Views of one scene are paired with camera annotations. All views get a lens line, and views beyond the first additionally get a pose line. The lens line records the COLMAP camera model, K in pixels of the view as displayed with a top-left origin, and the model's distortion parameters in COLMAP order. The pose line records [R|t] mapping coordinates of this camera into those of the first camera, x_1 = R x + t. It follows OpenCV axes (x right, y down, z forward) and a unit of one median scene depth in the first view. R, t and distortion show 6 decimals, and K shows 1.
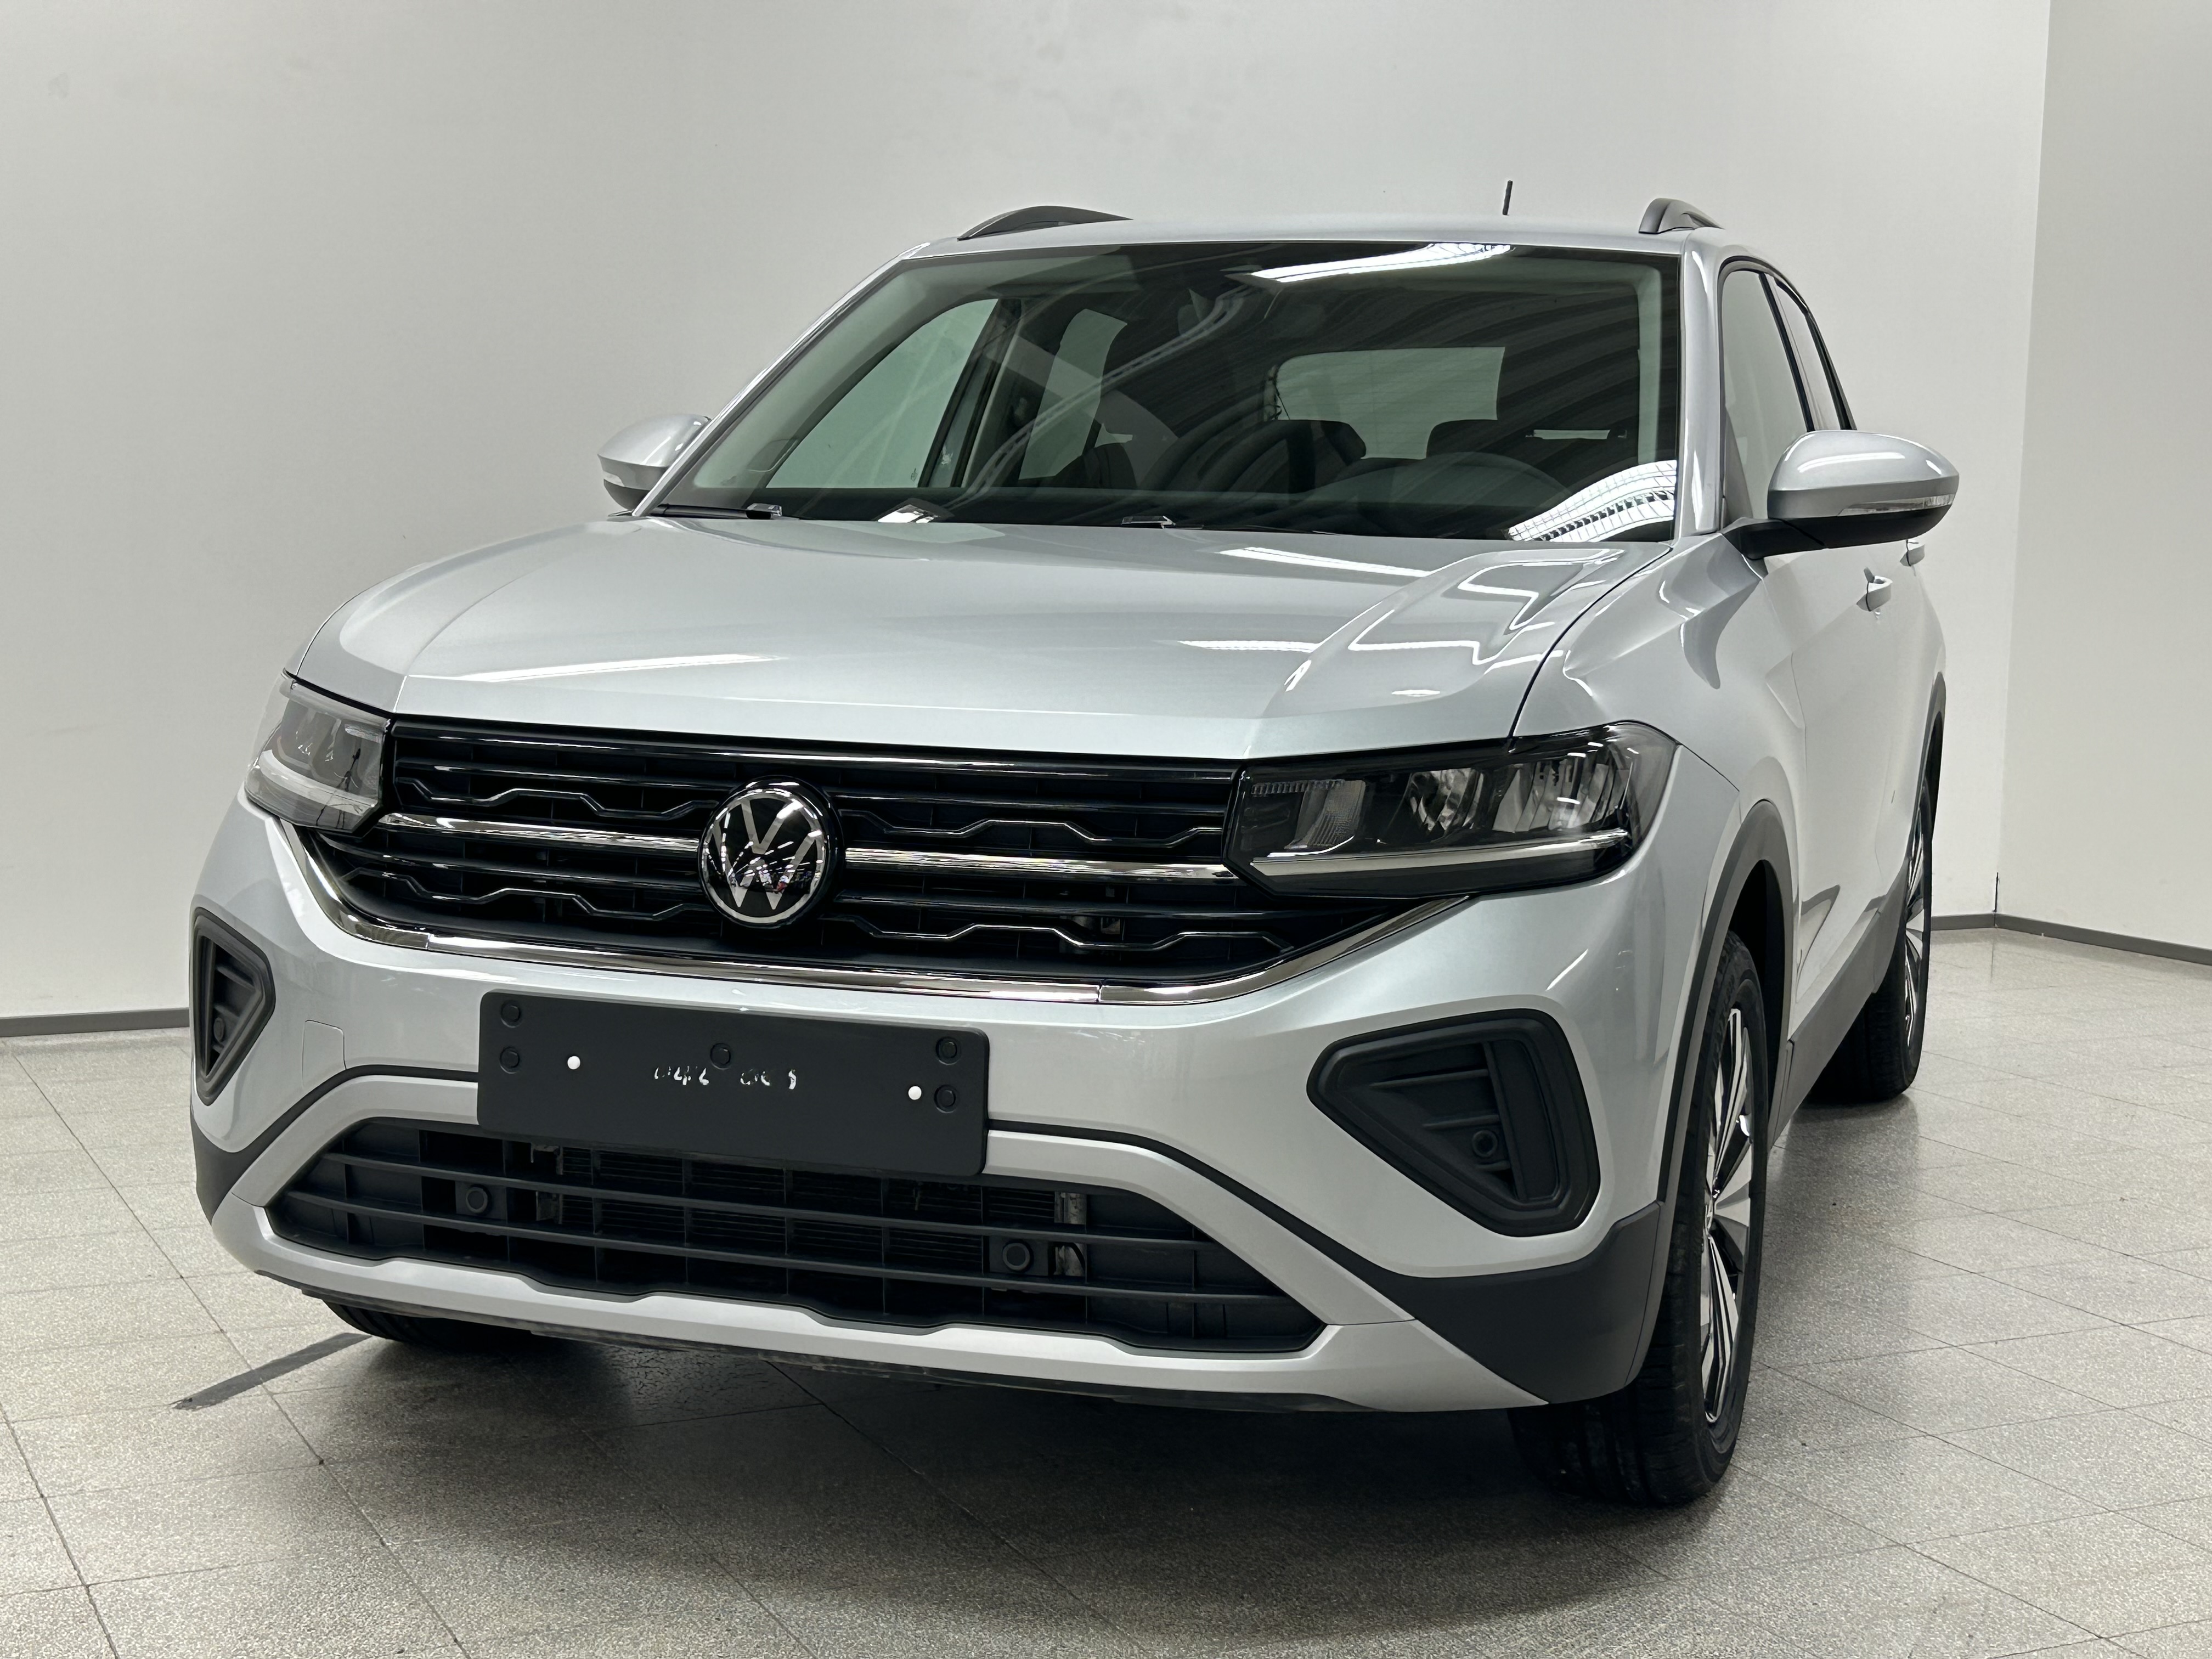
lens RADIAL K [[3152.6, 0, 1091.7], [0, 3152.6, 833.7], [0, 0, 1]] dist [0.099656, 0.000000]
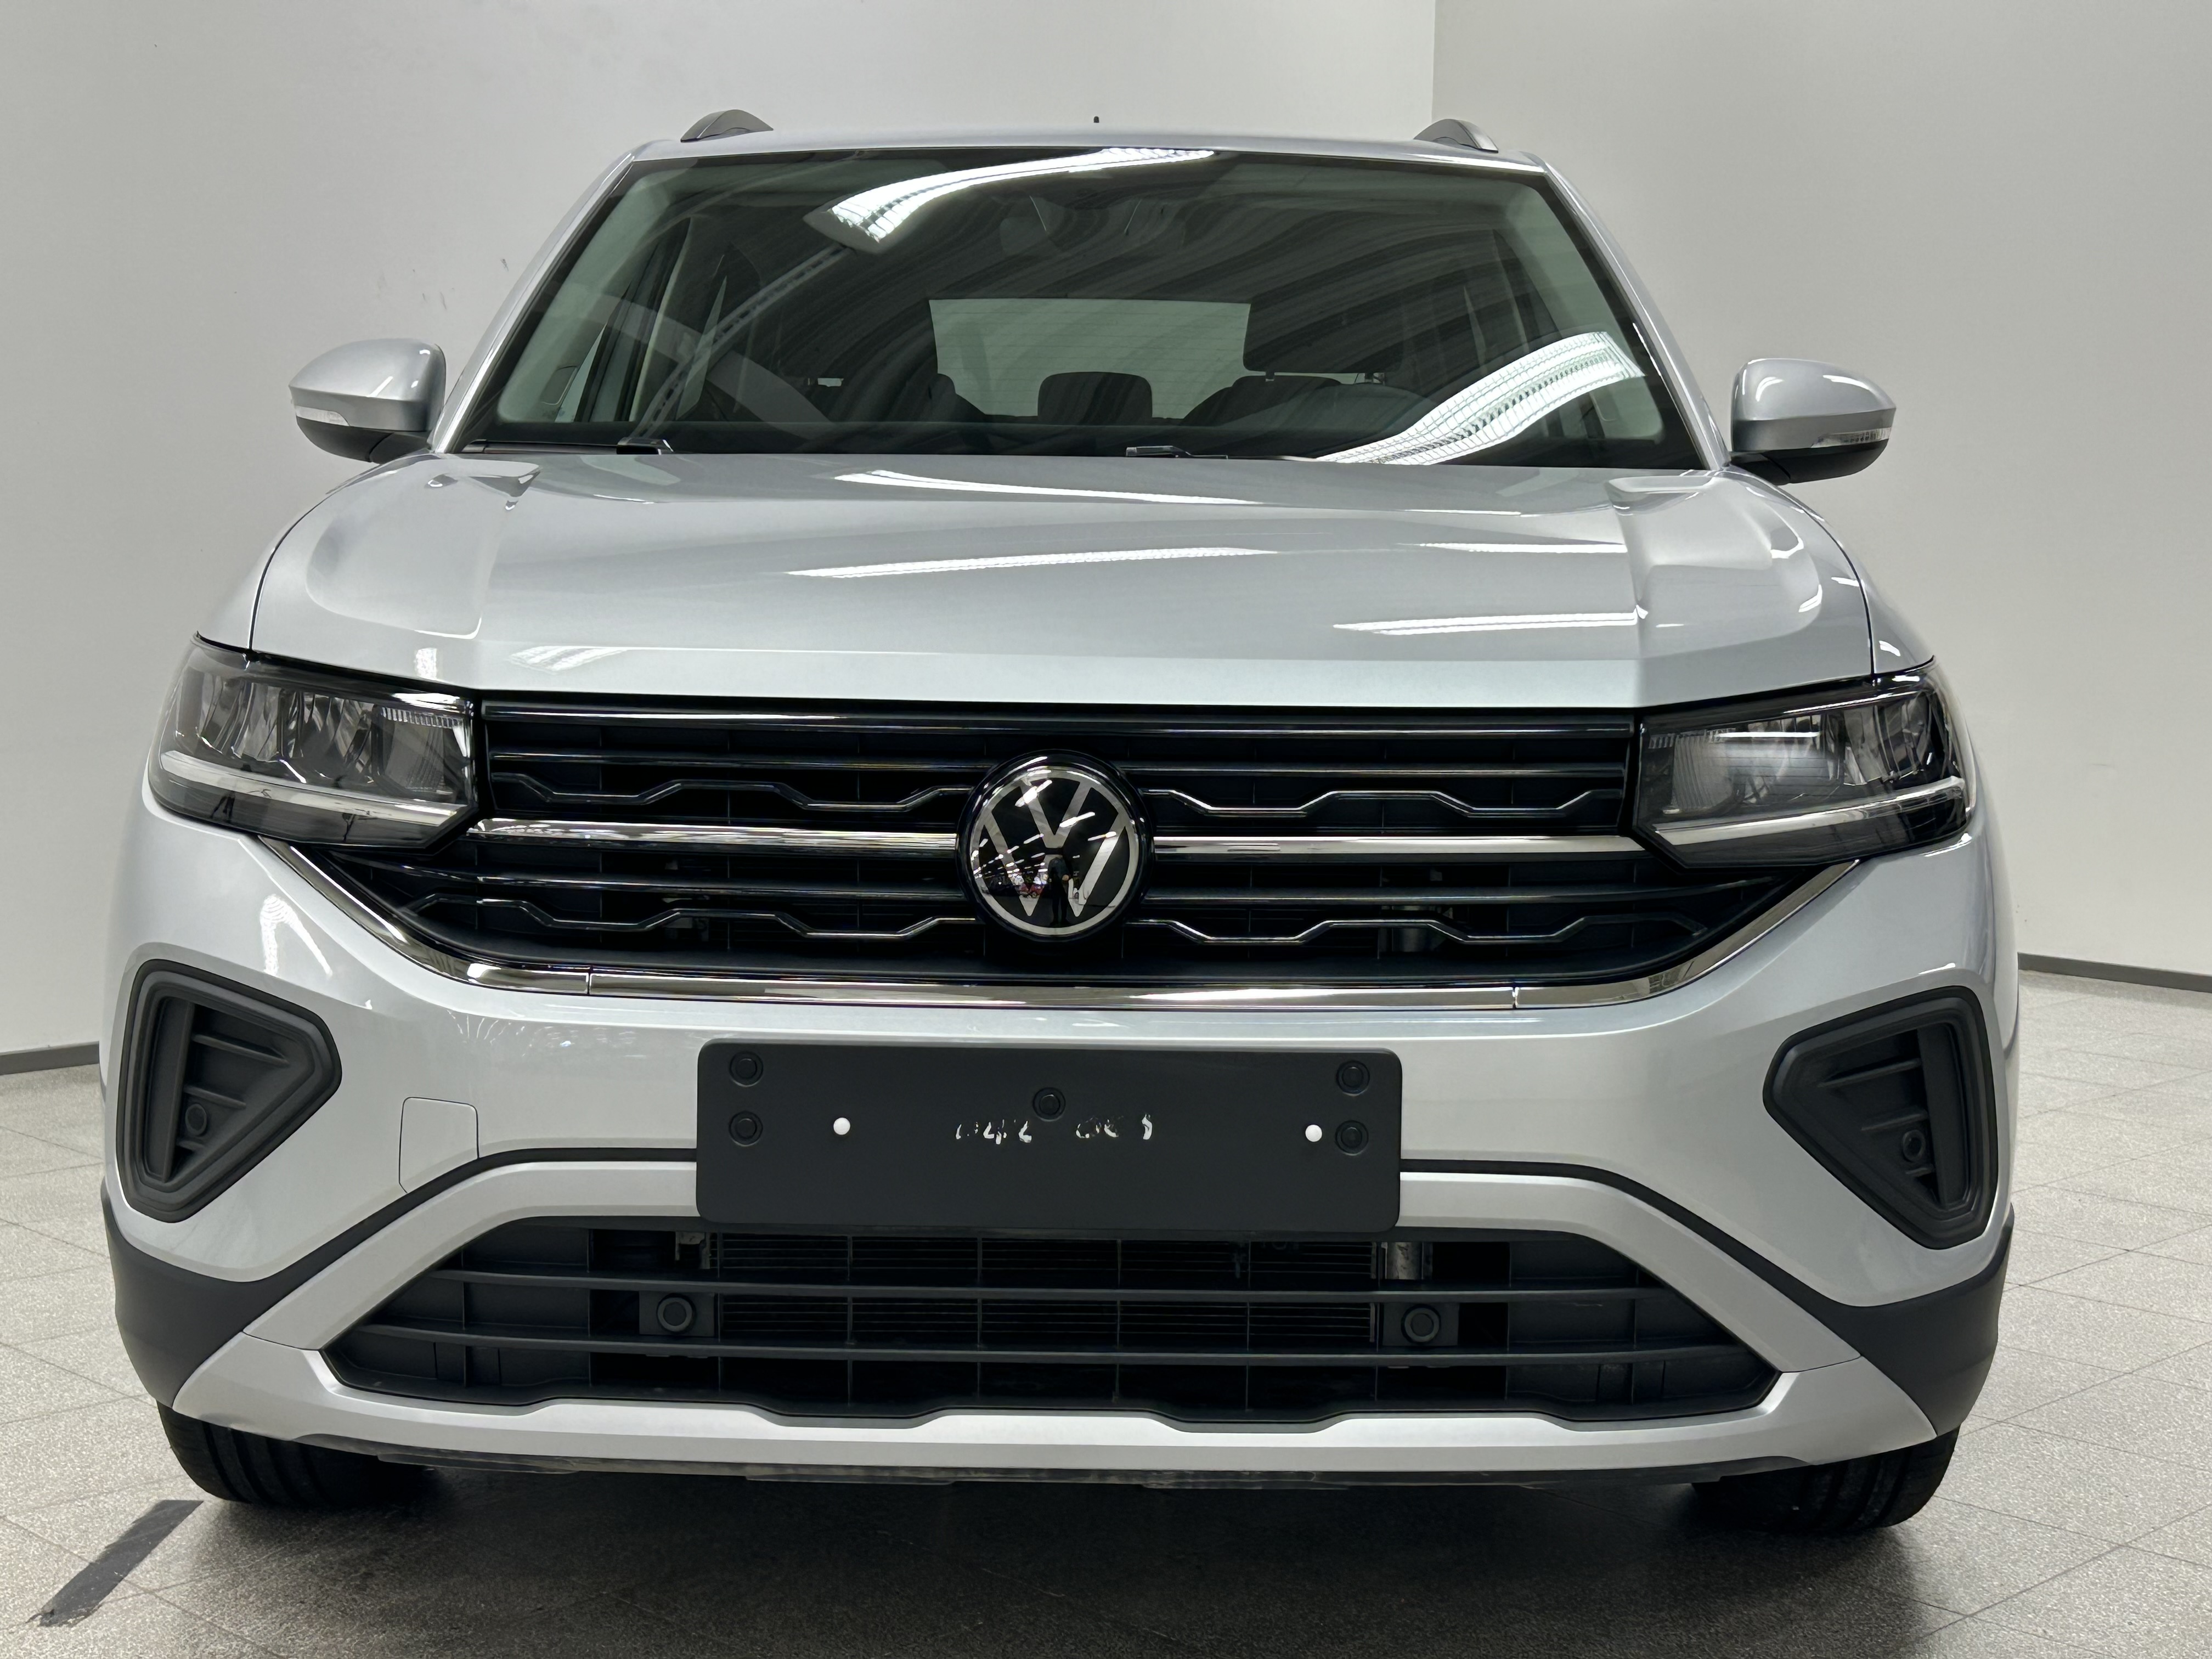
lens RADIAL K [[3152.6, 0, 1106.2], [0, 3152.6, 823.0], [0, 0, 1]] dist [0.099656, 0.000000]
pose [[0.944398, -0.041003, 0.326239, -0.348248], [0.042006, 0.999109, 0.003973, -0.002571], [-0.326112, 0.009952, 0.945279, 0.240198]]
